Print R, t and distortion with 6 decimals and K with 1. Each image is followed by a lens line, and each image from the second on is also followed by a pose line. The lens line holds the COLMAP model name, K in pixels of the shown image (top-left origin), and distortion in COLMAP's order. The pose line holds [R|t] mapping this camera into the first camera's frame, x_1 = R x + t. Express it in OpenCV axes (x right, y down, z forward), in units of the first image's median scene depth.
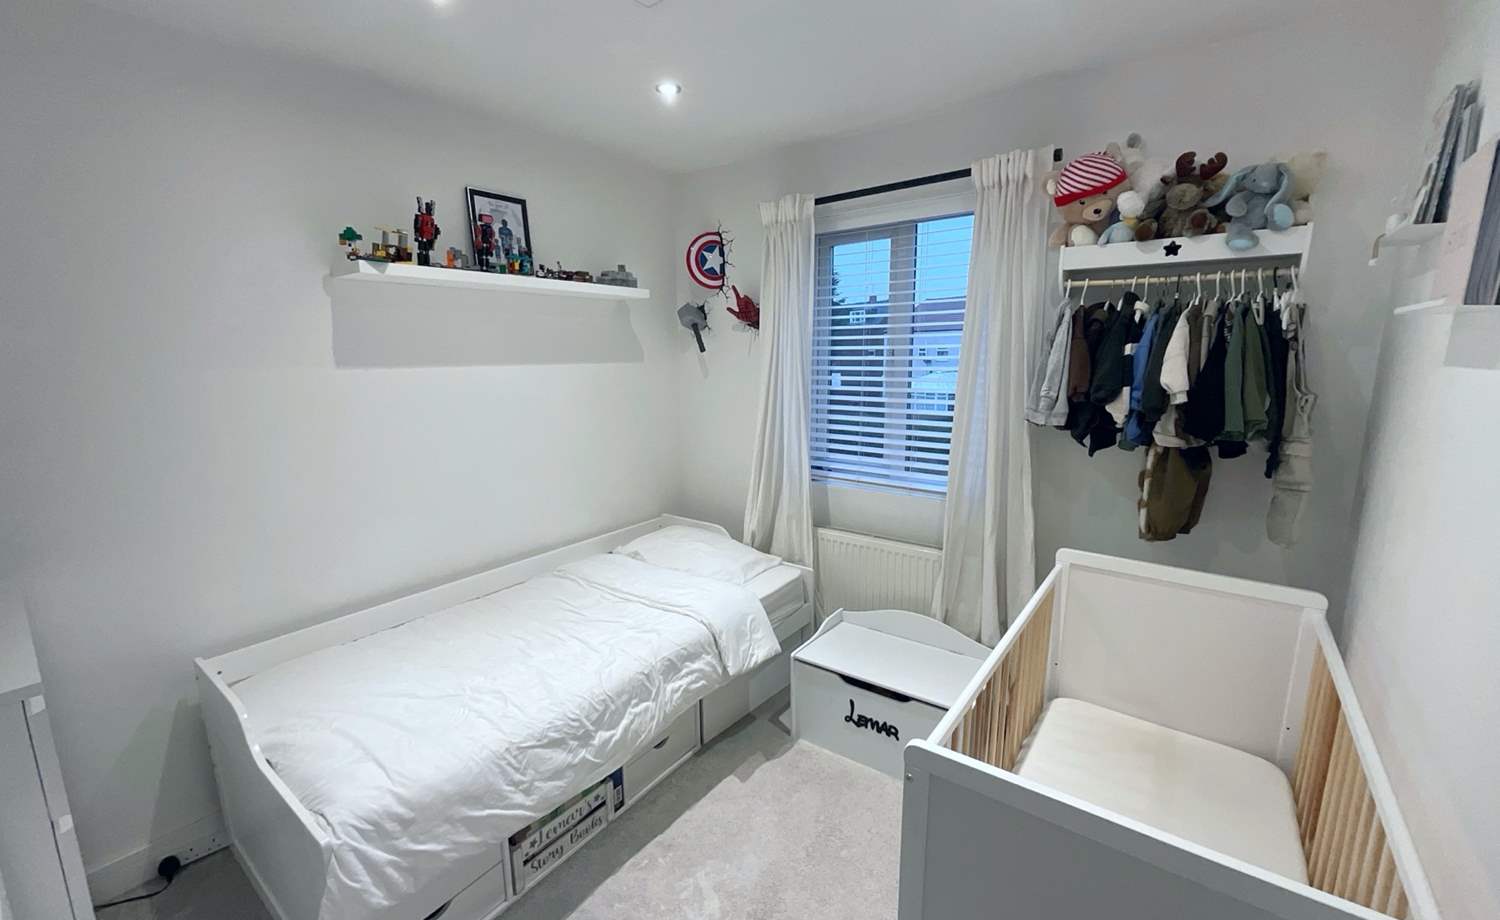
lens RADIAL K [[608.8, 0, 750.0], [0, 608.8, 460.0], [0, 0, 1]] dist [0.000317, 0.000593]
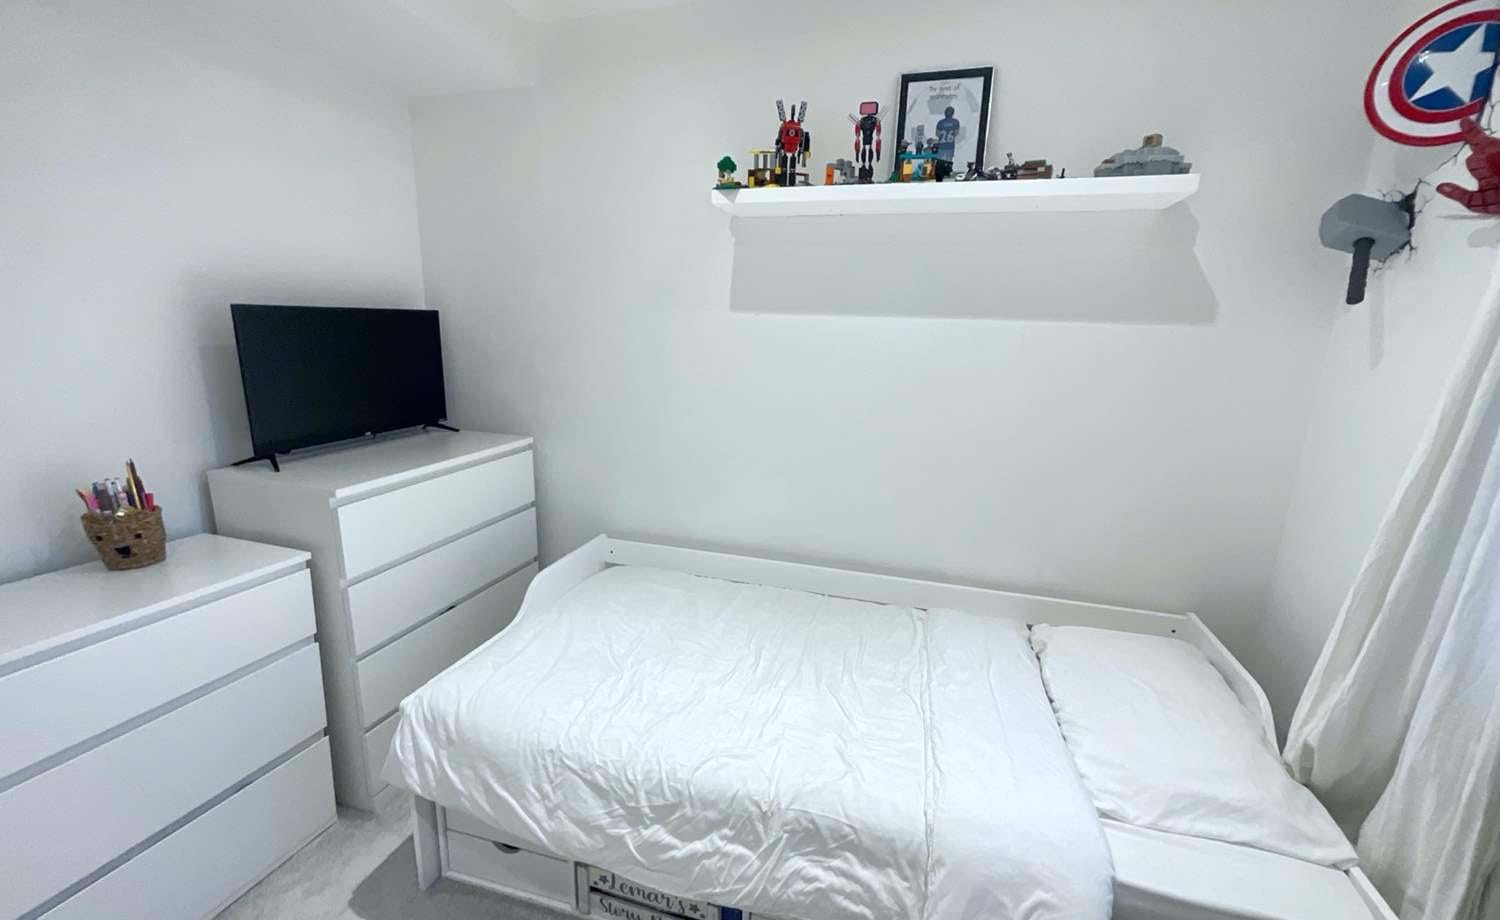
lens RADIAL K [[608.8, 0, 750.0], [0, 608.8, 460.0], [0, 0, 1]] dist [0.000317, 0.000593]
pose [[0.347373, 0.223836, -0.910621, 0.292201], [-0.199062, 0.966563, 0.161651, -0.082773], [0.916355, 0.125117, 0.380315, 0.682577]]
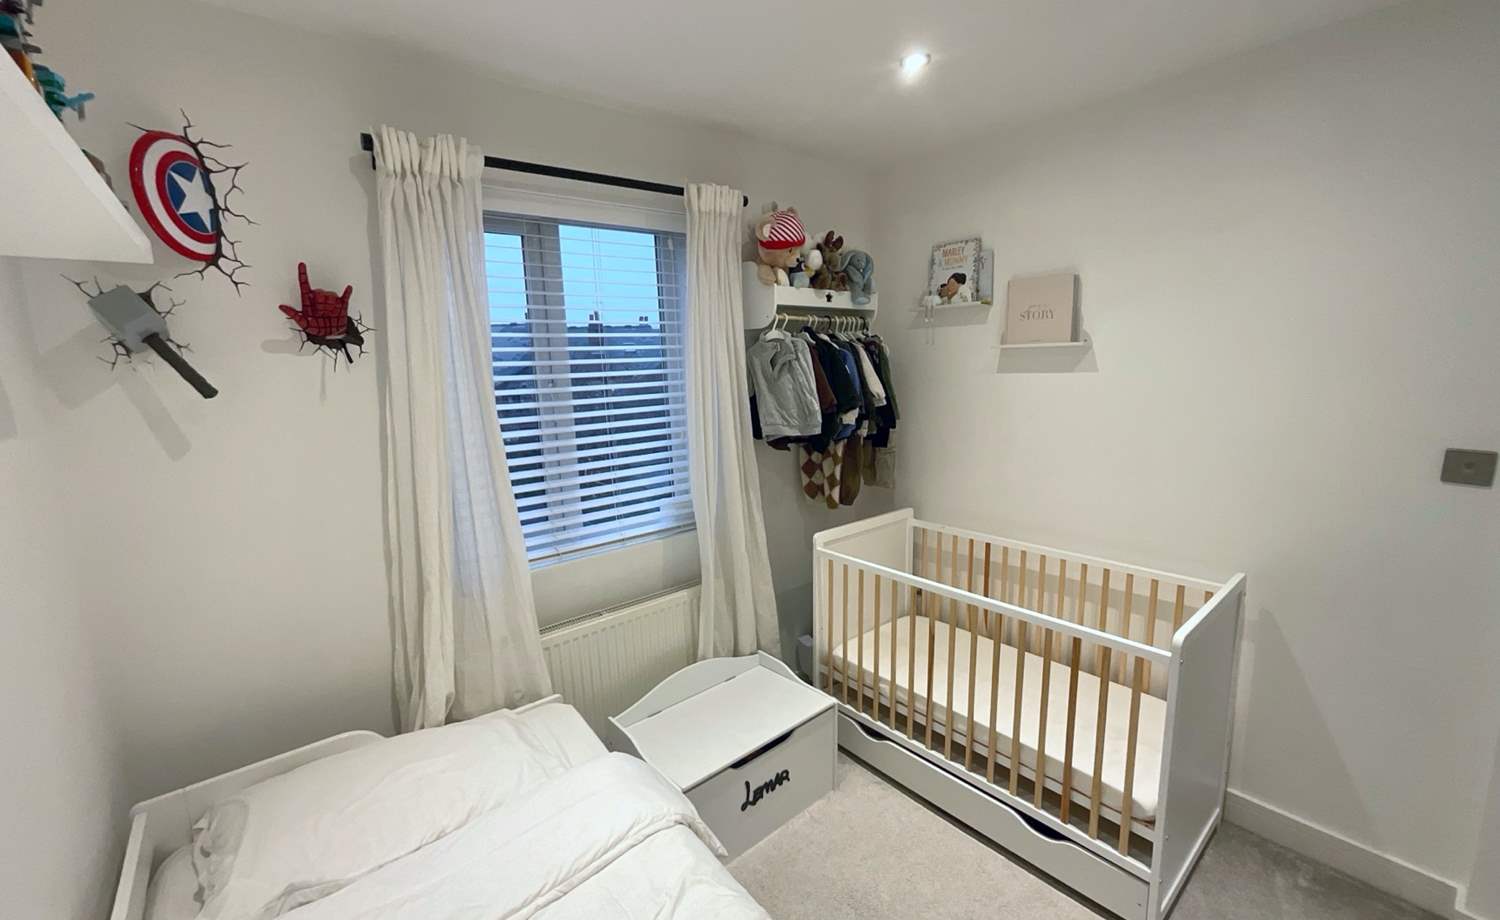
lens RADIAL K [[608.8, 0, 750.0], [0, 608.8, 460.0], [0, 0, 1]] dist [0.000317, 0.000593]
pose [[0.236855, -0.157459, 0.958700, -0.636338], [0.196838, 0.974092, 0.111357, -0.154862], [-0.951396, 0.162333, 0.261712, 0.759619]]
